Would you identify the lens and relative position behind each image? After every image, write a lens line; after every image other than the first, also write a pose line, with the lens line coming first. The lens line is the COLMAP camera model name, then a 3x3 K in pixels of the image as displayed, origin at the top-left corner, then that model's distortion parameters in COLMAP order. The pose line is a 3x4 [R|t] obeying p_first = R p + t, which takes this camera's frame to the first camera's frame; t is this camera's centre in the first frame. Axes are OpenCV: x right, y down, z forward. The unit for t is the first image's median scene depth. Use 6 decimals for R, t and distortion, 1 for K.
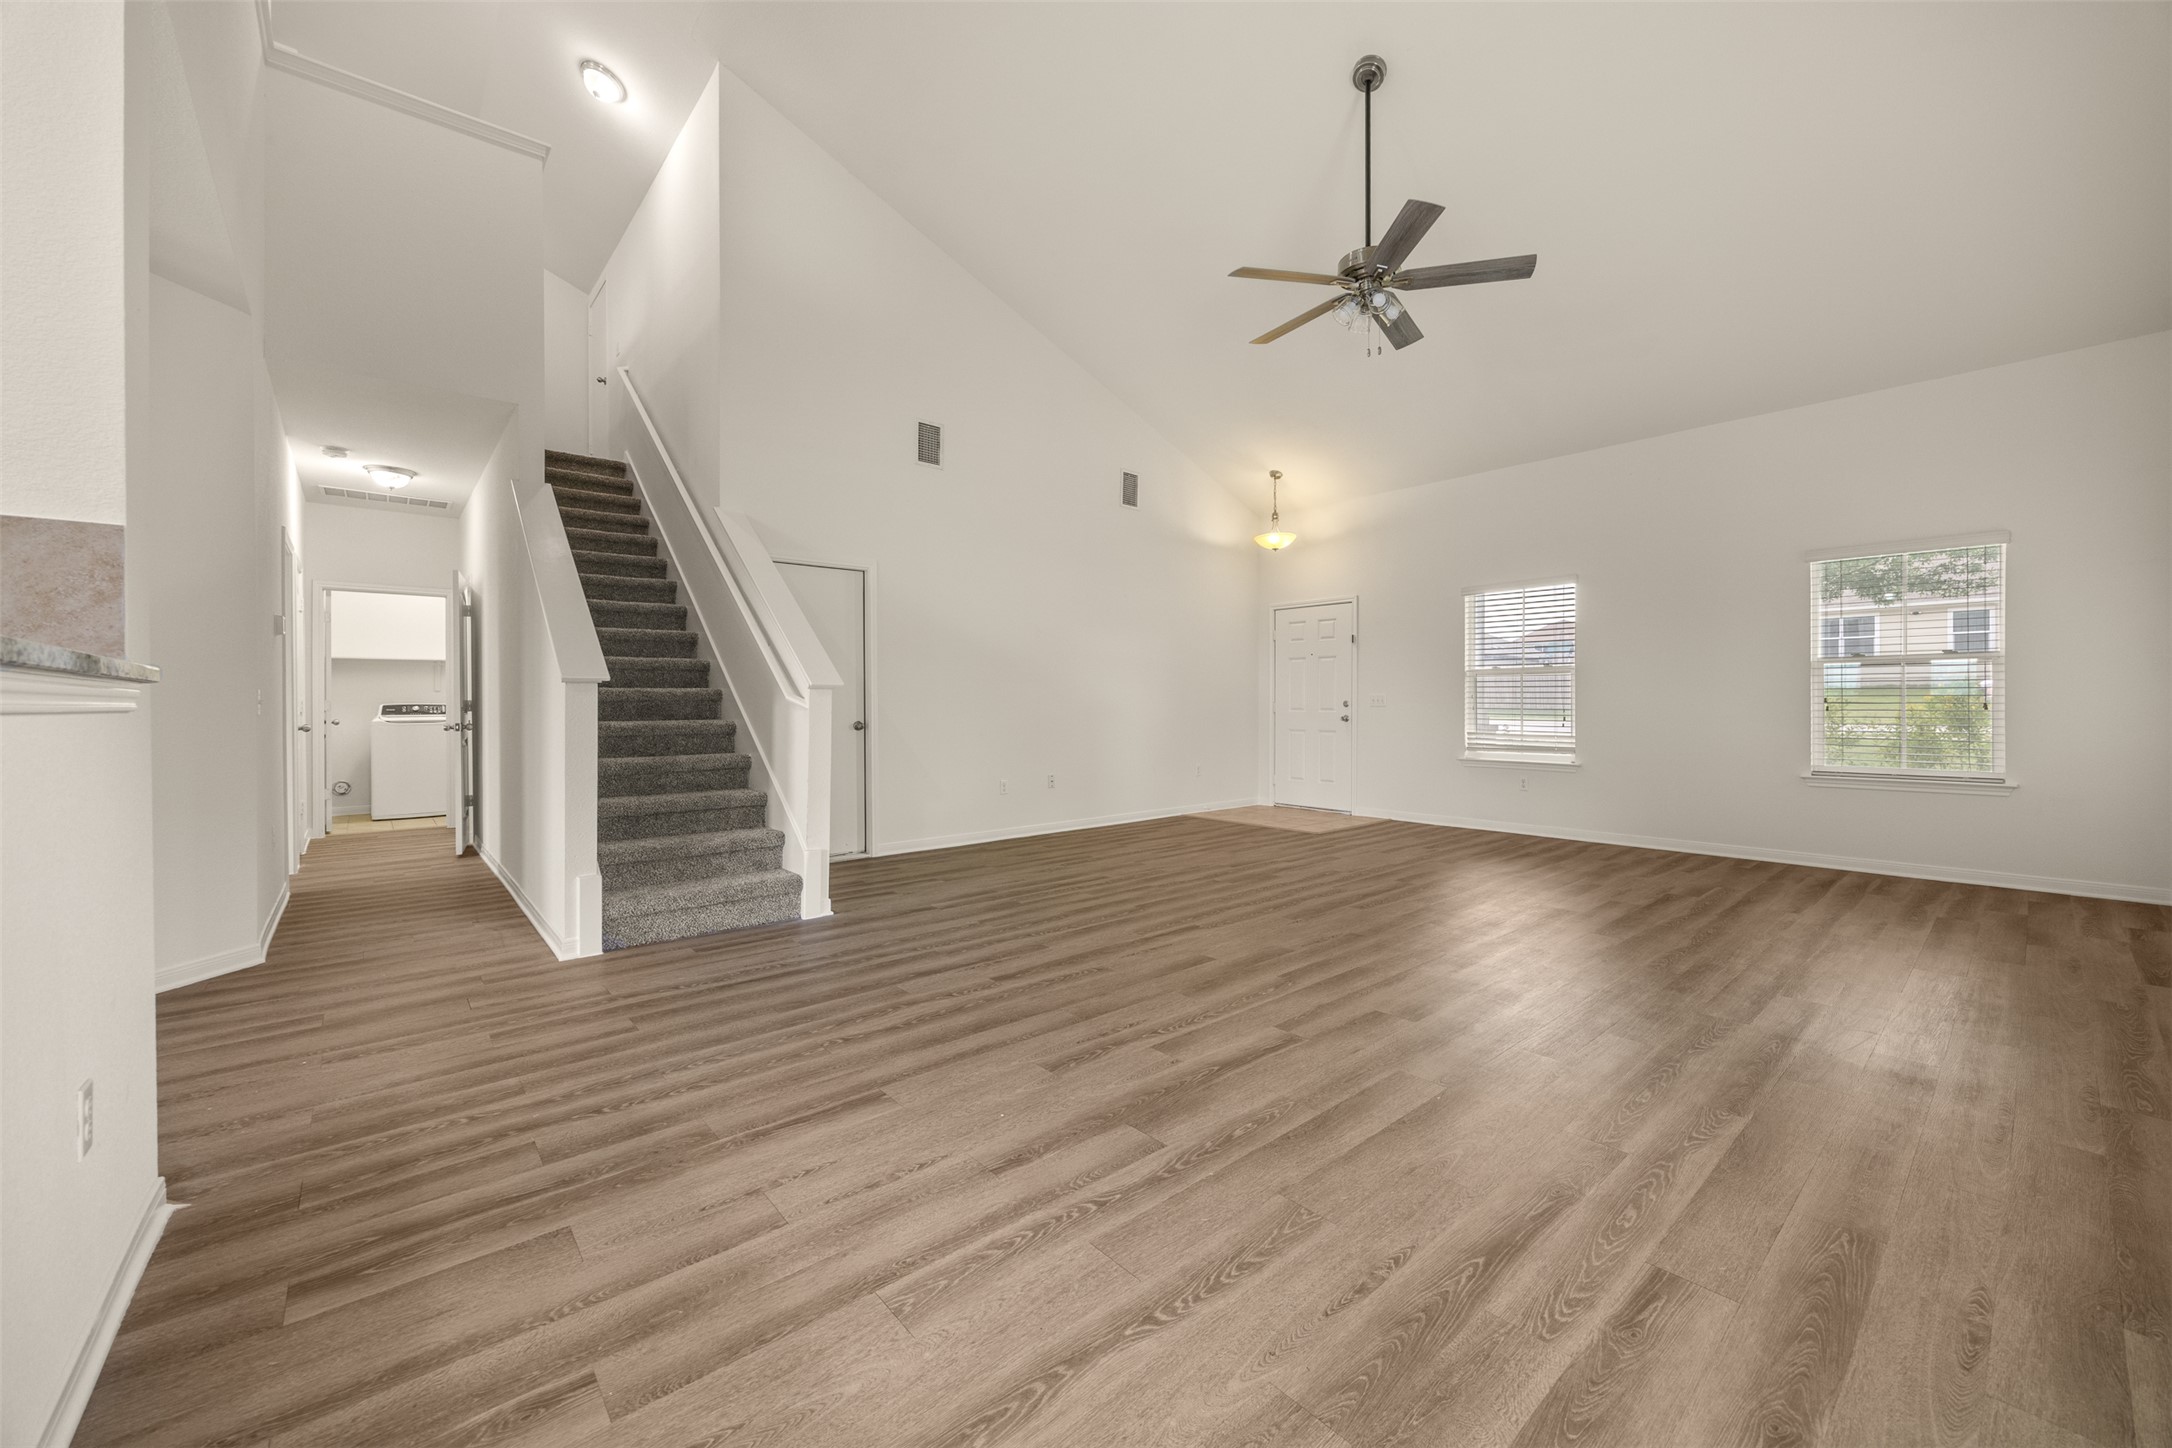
lens RADIAL K [[838.9, 0, 1089.2], [0, 838.9, 710.2], [0, 0, 1]] dist [0.000183, -0.000780]
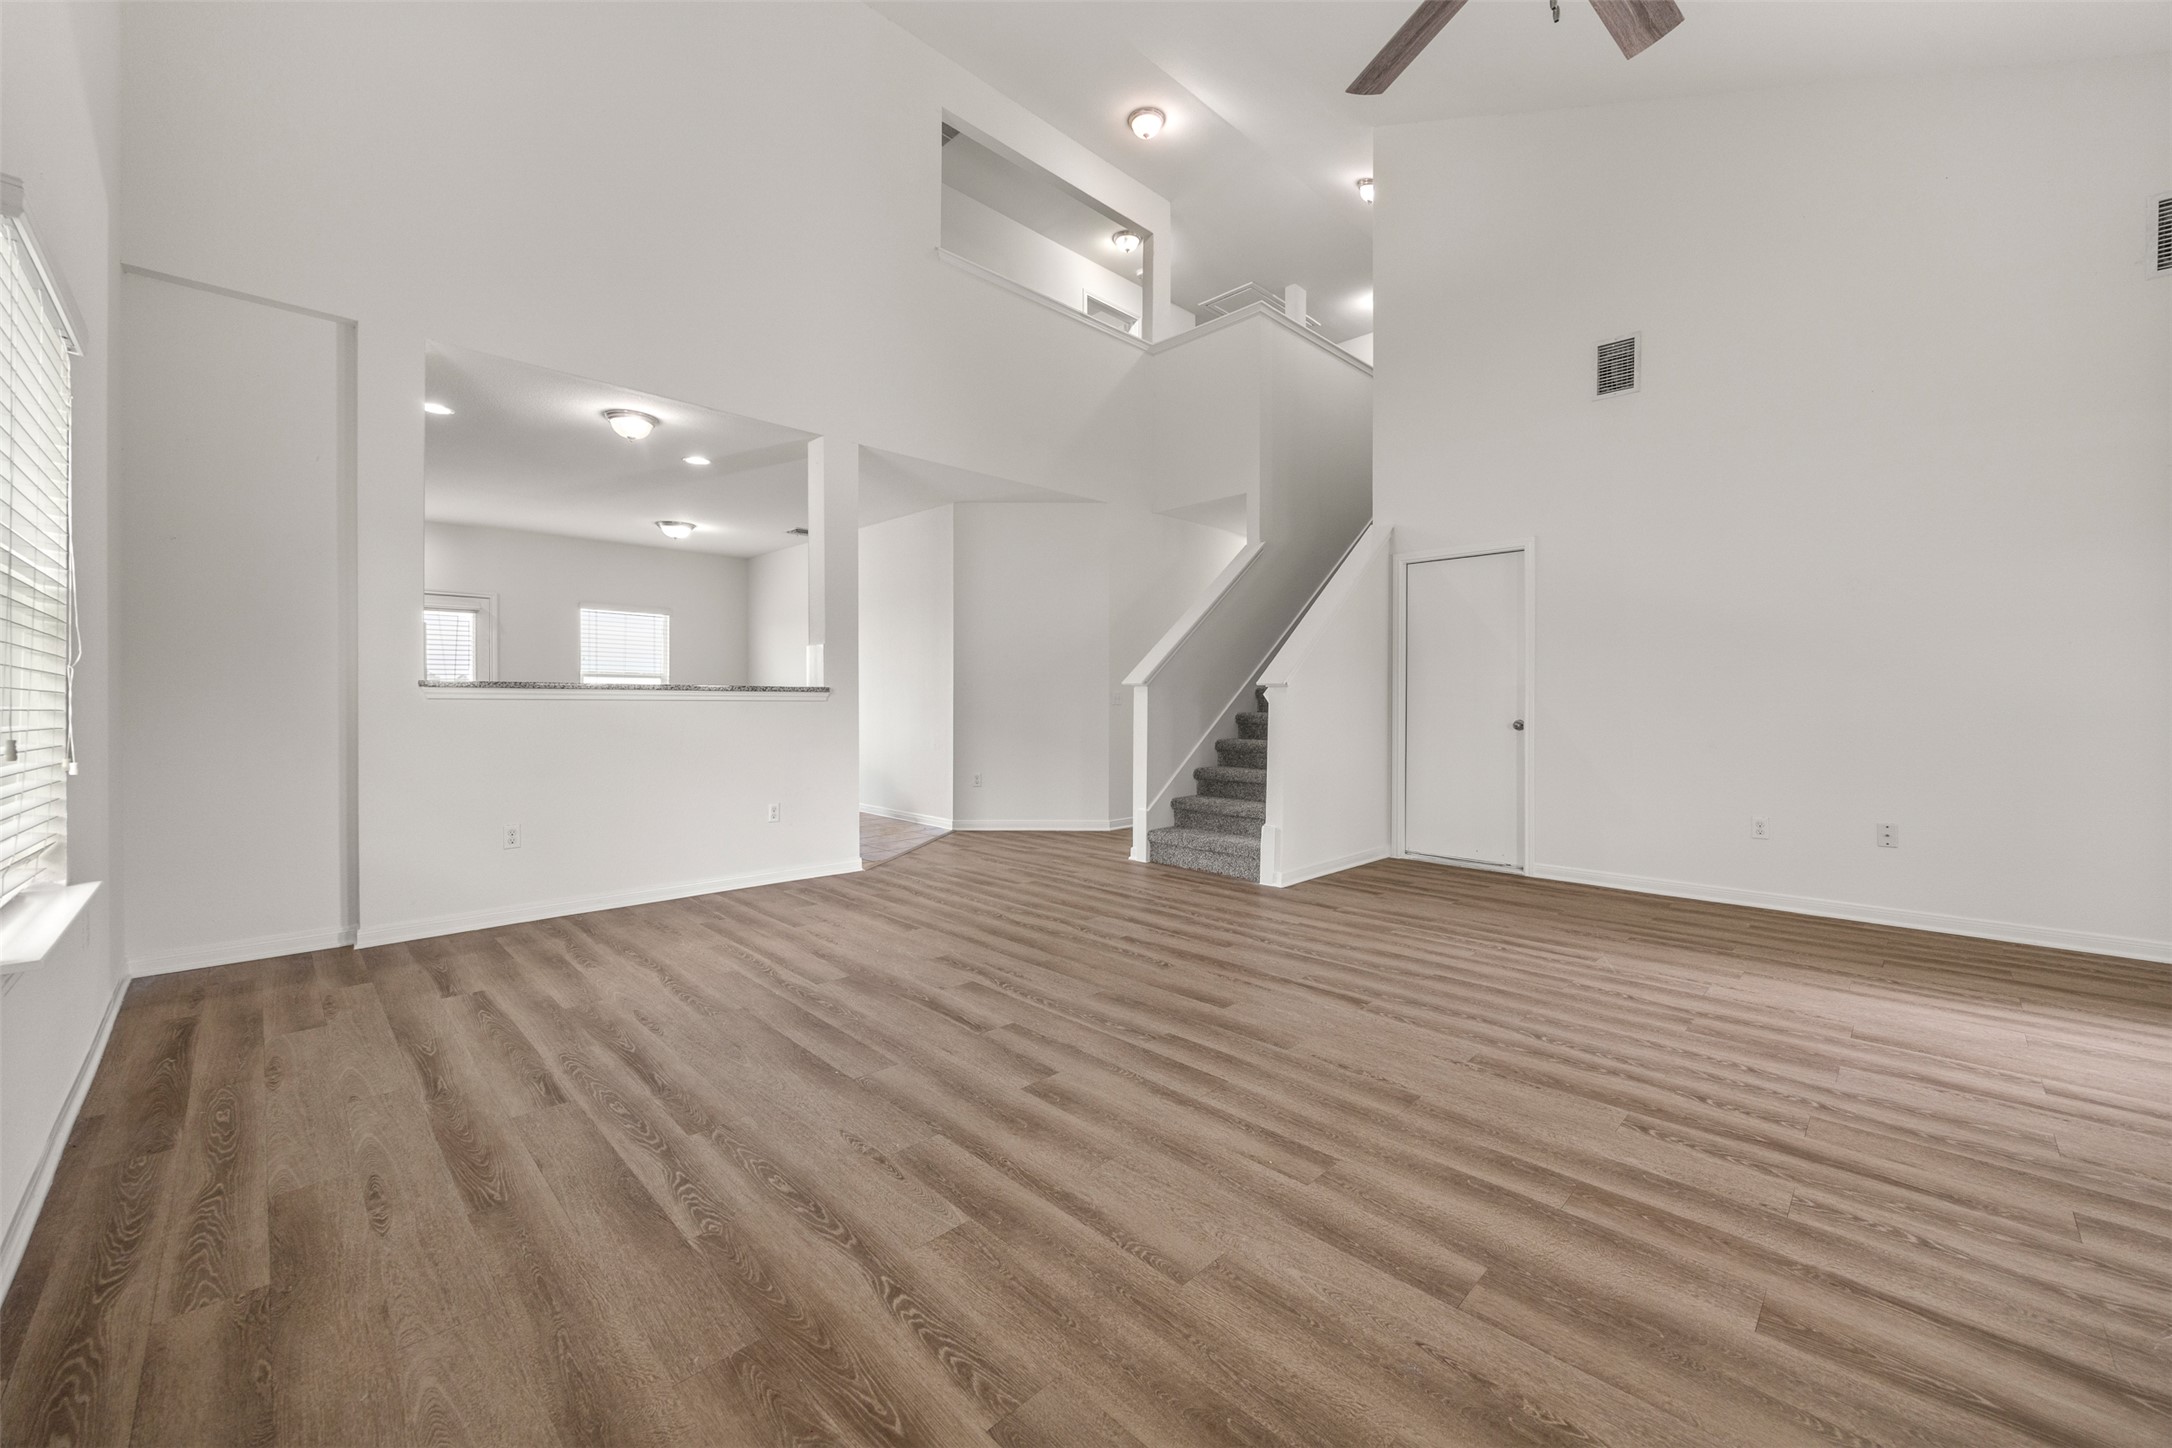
lens RADIAL K [[838.9, 0, 1090.7], [0, 838.9, 713.6], [0, 0, 1]] dist [0.000183, -0.000780]
pose [[0.068009, 0.018011, -0.997522, 1.580026], [-0.008328, 0.999812, 0.017485, -0.016700], [0.997650, 0.007118, 0.068146, 1.316799]]
